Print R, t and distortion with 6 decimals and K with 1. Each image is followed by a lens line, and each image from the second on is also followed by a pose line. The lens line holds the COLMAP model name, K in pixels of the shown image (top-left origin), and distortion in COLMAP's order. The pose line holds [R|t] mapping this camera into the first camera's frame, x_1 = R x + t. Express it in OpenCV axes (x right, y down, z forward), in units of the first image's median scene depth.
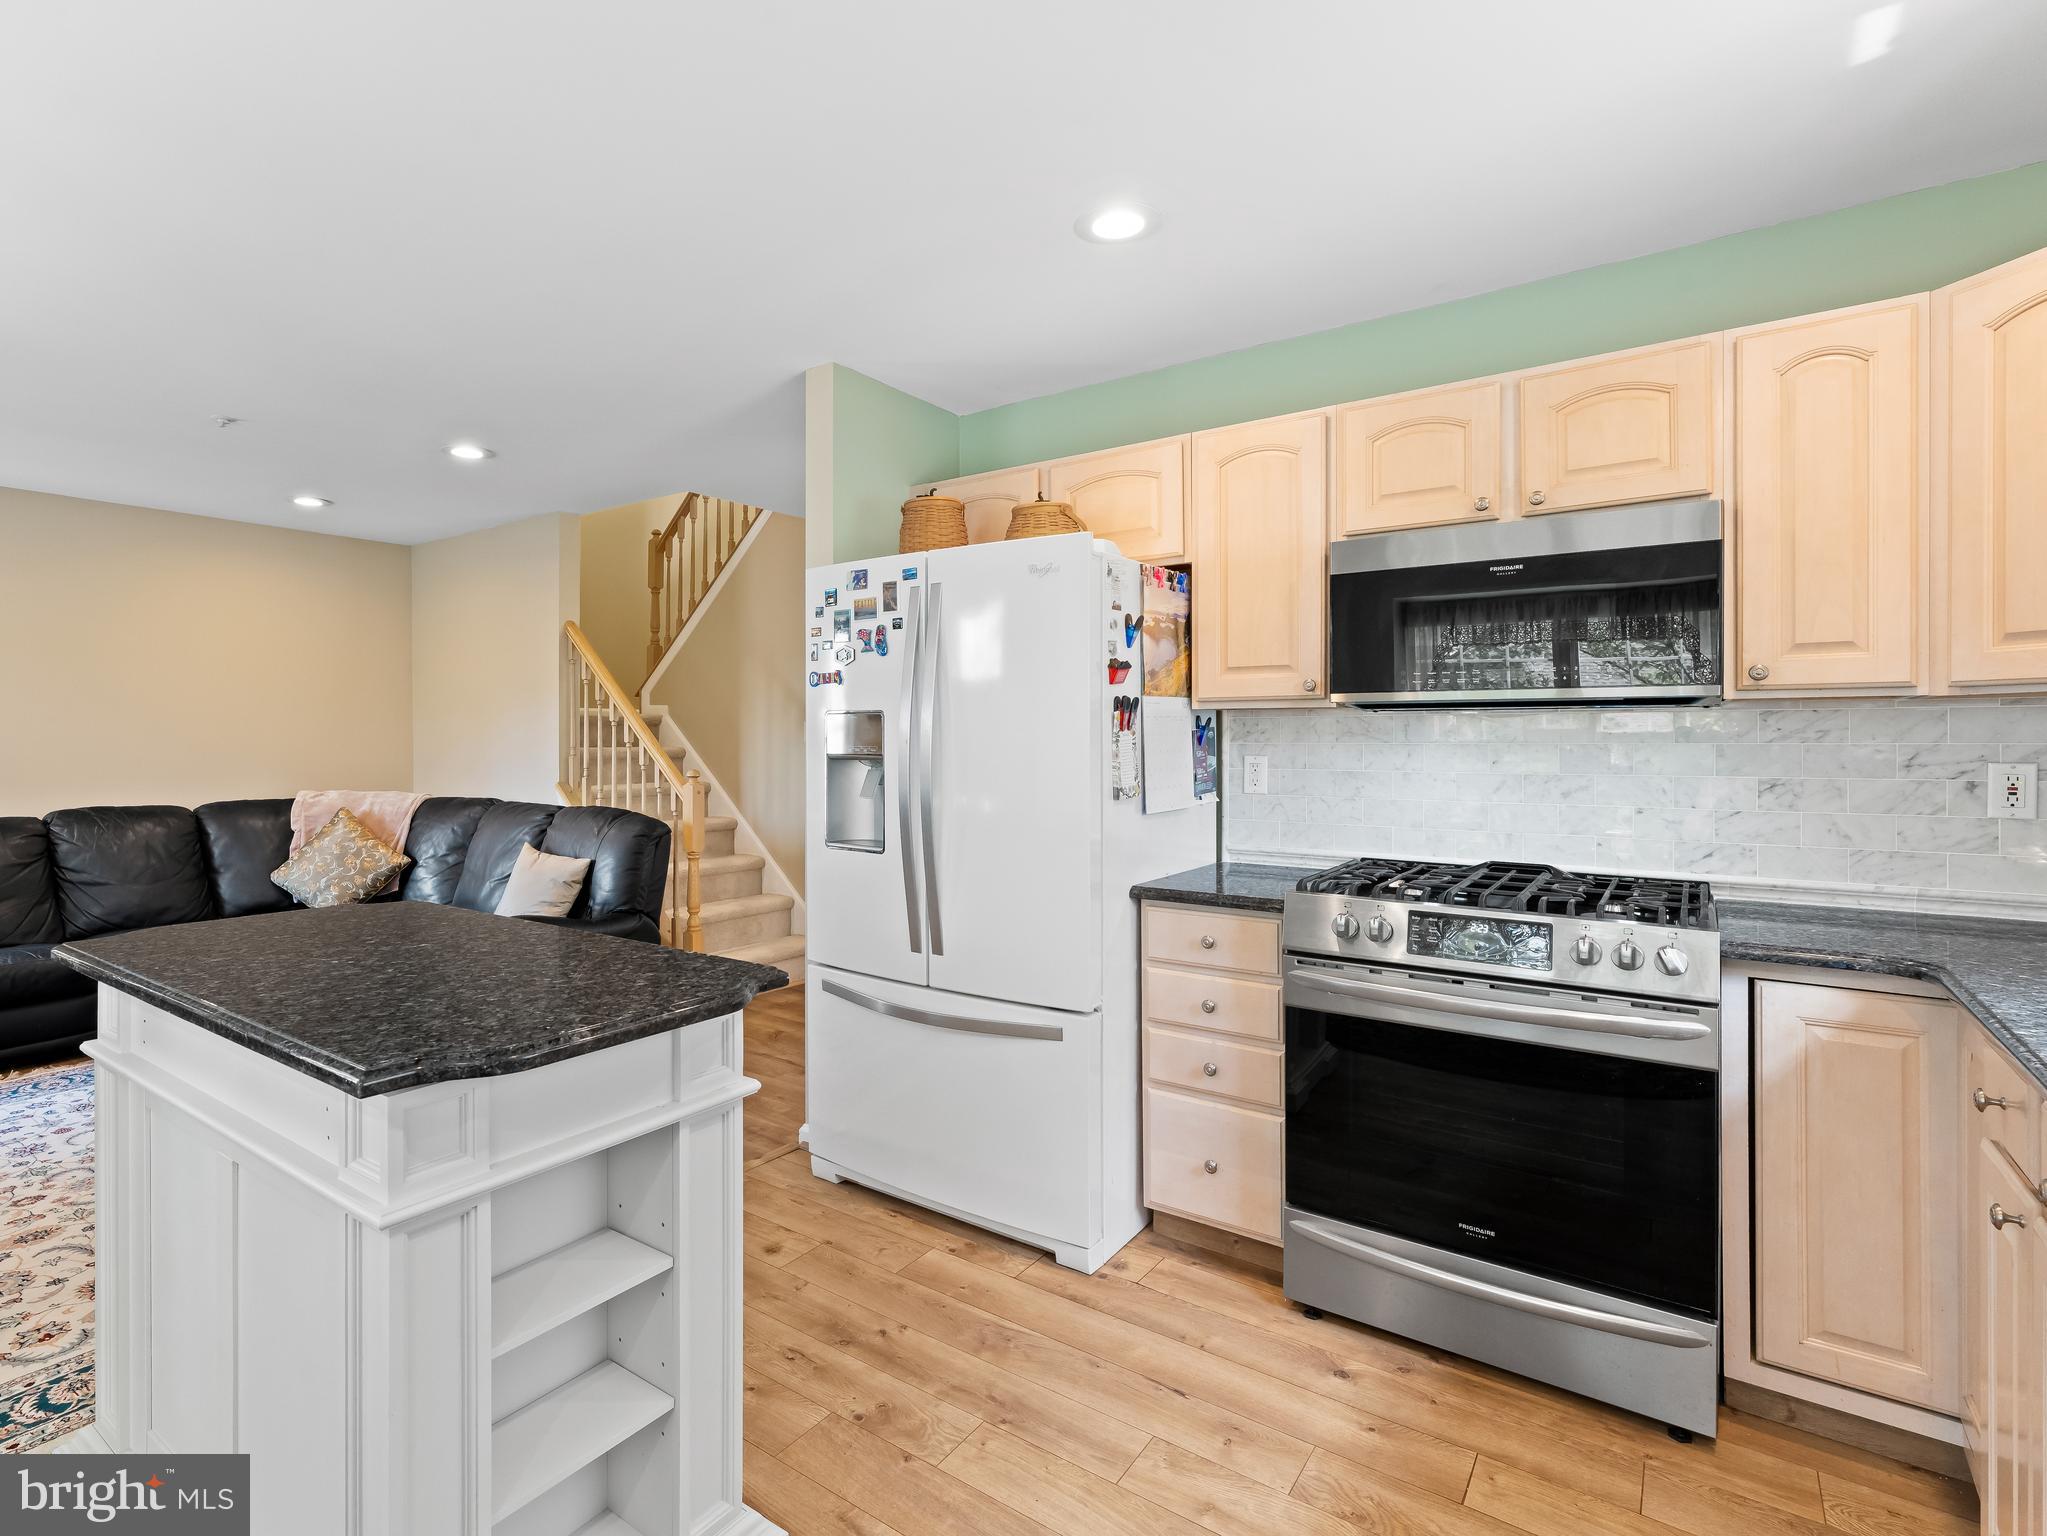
lens RADIAL K [[1039.8, 0, 1023.5], [0, 1039.8, 768.0], [0, 0, 1]] dist [0.000391, -0.000420]
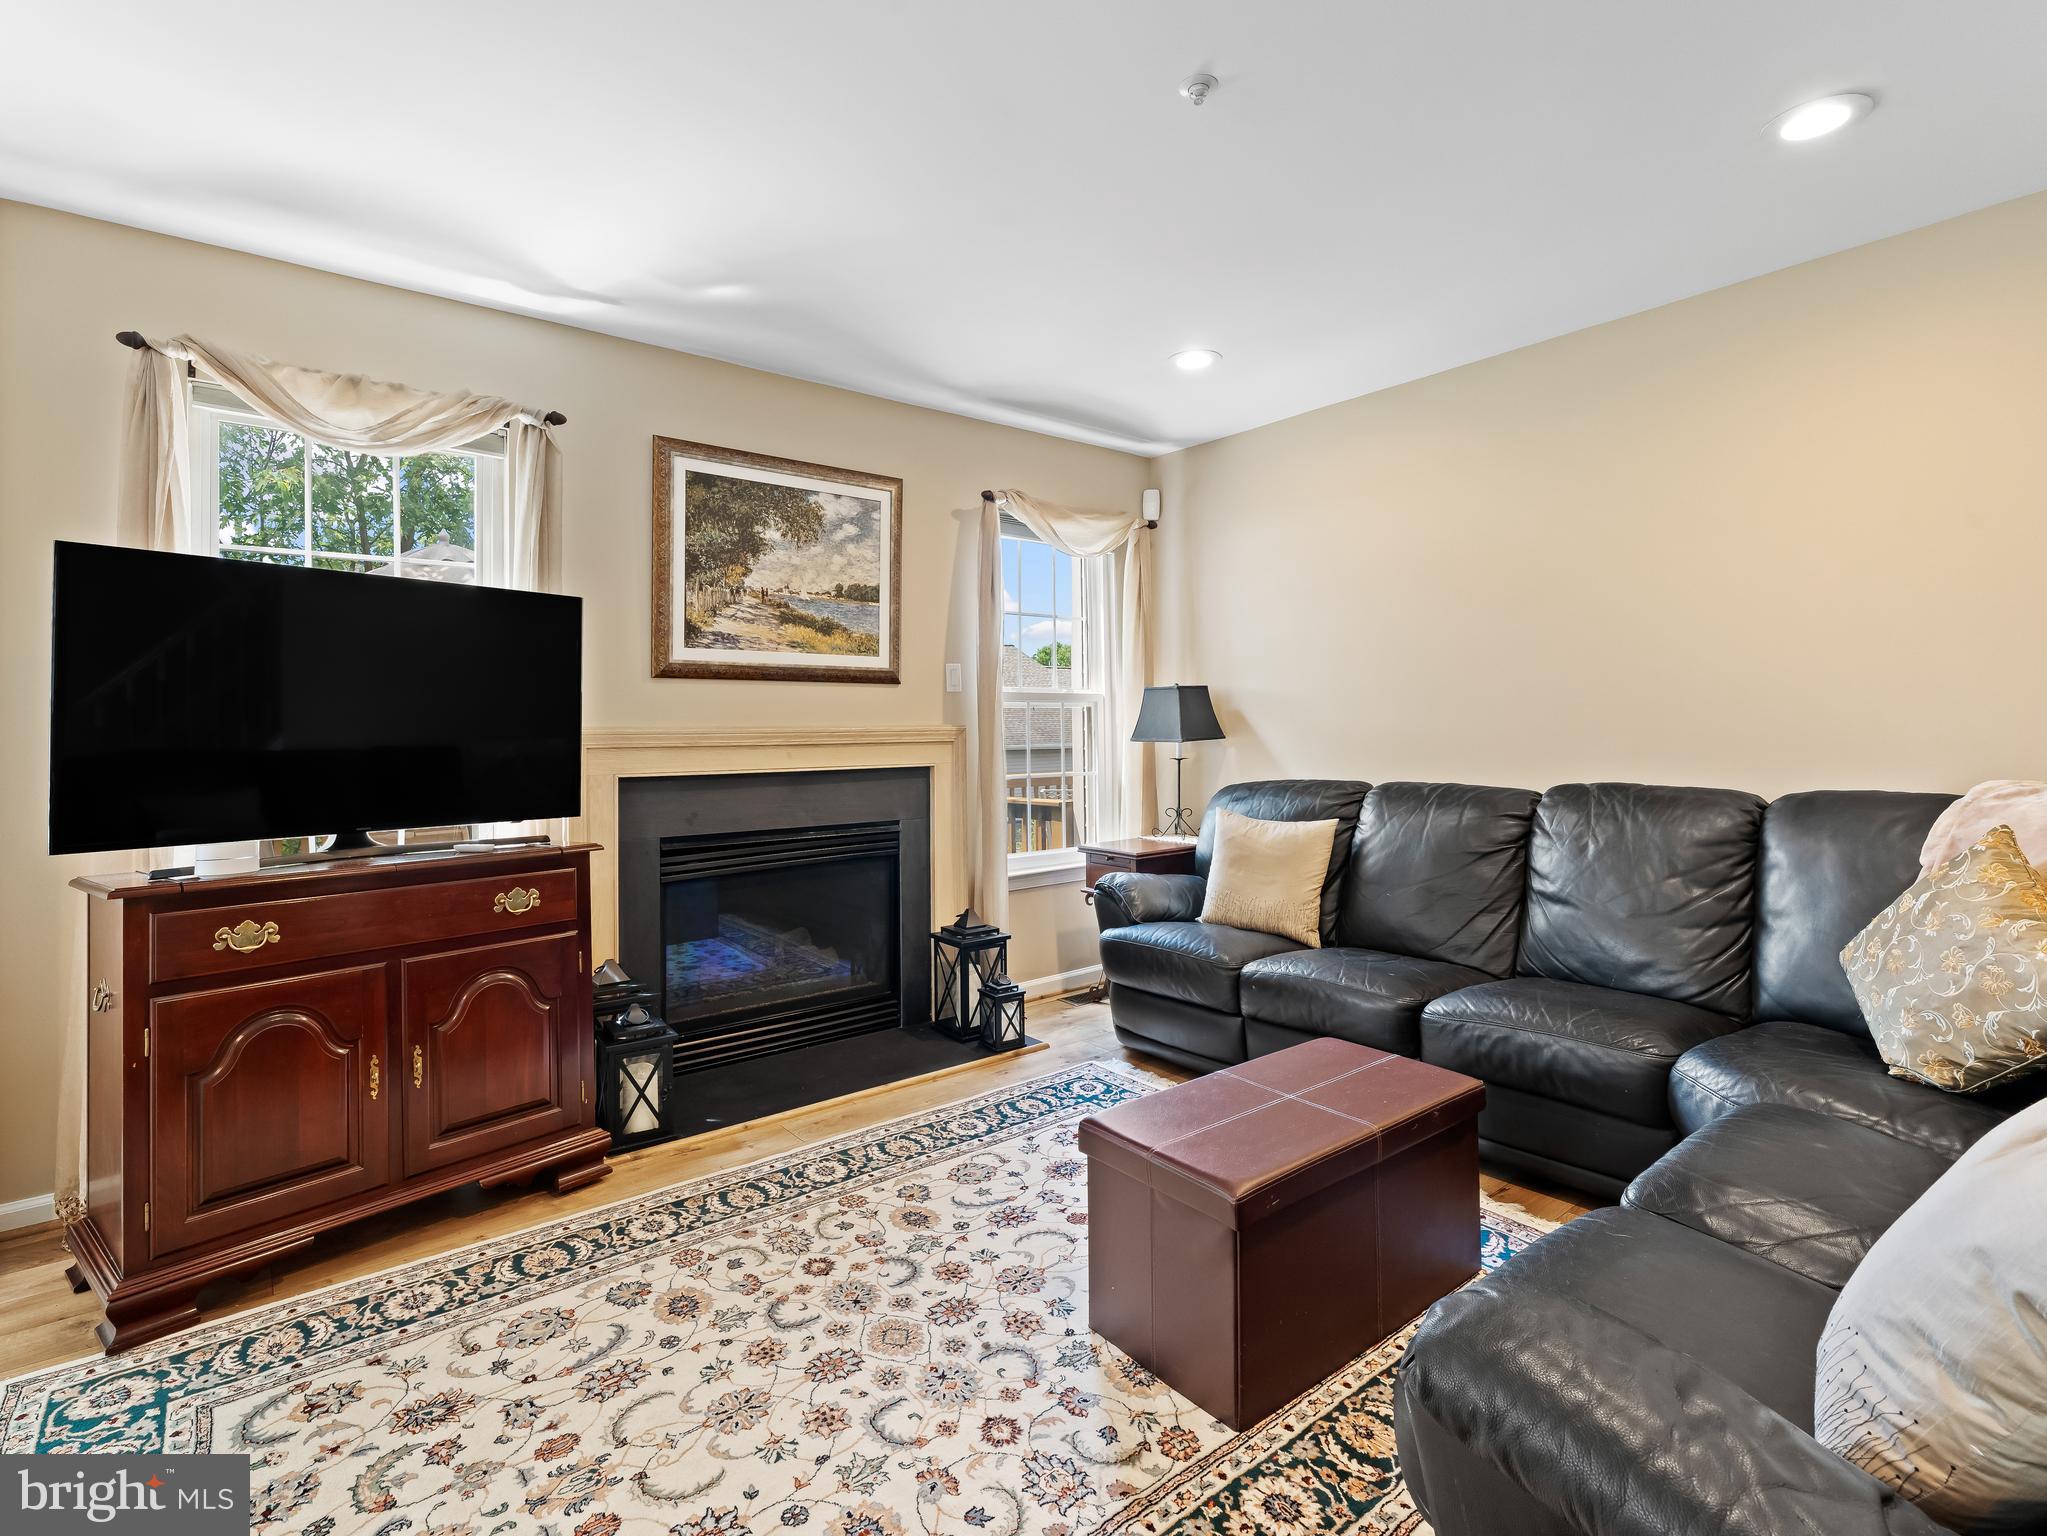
lens RADIAL K [[967.9, 0, 1026.6], [0, 967.9, 741.4], [0, 0, 1]] dist [0.000166, -0.000090]
pose [[-0.334950, 0.021464, -0.941991, -0.303245], [-0.004709, 0.999690, 0.024453, -0.004252], [0.942224, 0.012626, -0.334745, 1.311072]]
